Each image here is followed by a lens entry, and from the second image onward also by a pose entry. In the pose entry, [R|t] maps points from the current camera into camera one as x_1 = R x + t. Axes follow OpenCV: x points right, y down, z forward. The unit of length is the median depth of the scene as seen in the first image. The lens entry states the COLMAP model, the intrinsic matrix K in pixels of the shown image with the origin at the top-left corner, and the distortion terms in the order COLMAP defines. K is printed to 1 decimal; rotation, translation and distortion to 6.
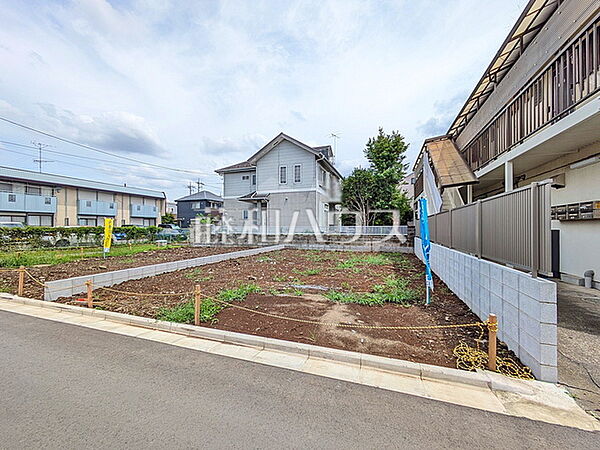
lens RADIAL K [[237.0, 0, 300.4], [0, 237.0, 225.6], [0, 0, 1]] dist [-0.002052, 0.001870]
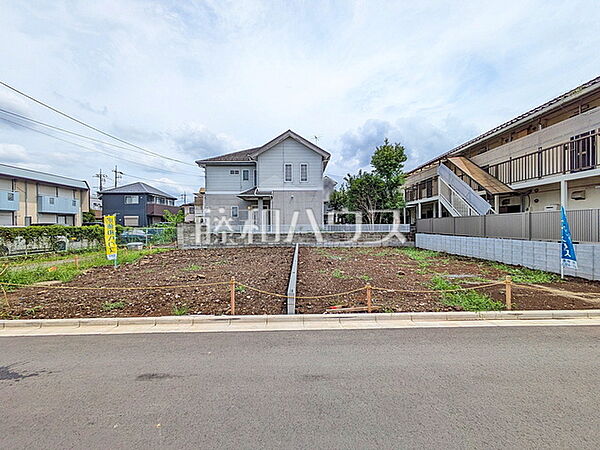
lens RADIAL K [[237.0, 0, 299.1], [0, 237.0, 226.1], [0, 0, 1]] dist [-0.002052, 0.001870]
pose [[0.937696, -0.006080, 0.347405, -0.382973], [0.002657, 0.999943, 0.010329, -0.001813], [-0.347448, -0.008762, 0.937658, 0.057346]]
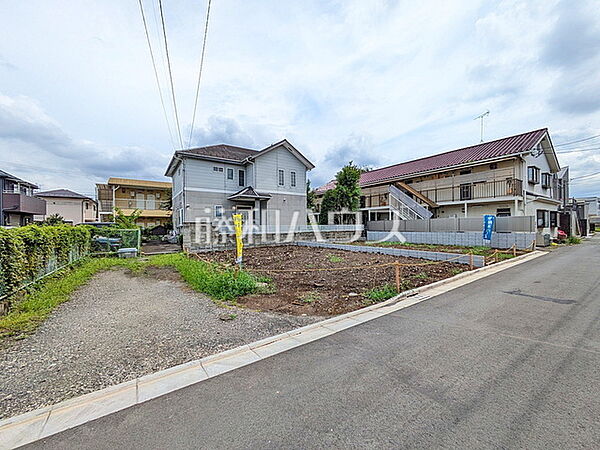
lens RADIAL K [[237.0, 0, 301.3], [0, 237.0, 228.9], [0, 0, 1]] dist [-0.002052, 0.001870]
pose [[0.579993, -0.018485, 0.814411, -0.922905], [0.003590, 0.999791, 0.020136, -0.001508], [-0.814613, -0.008755, 0.579938, 0.302065]]
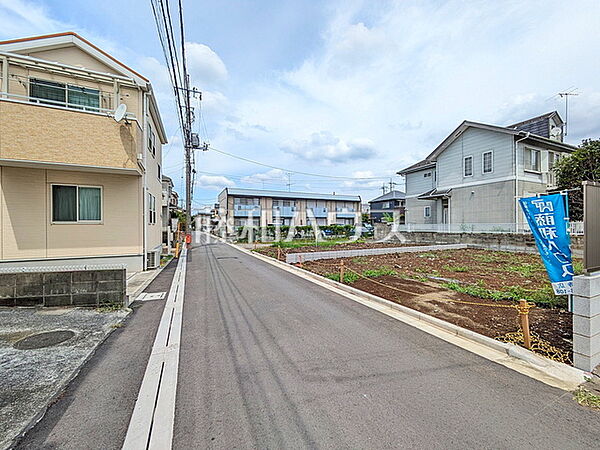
lens RADIAL K [[237.0, 0, 299.9], [0, 237.0, 226.3], [0, 0, 1]] dist [-0.002052, 0.001870]
pose [[0.699091, -0.003929, -0.715022, 0.124437], [0.012760, 0.999894, 0.006982, -0.002359], [0.714918, -0.014005, 0.699068, -0.089185]]
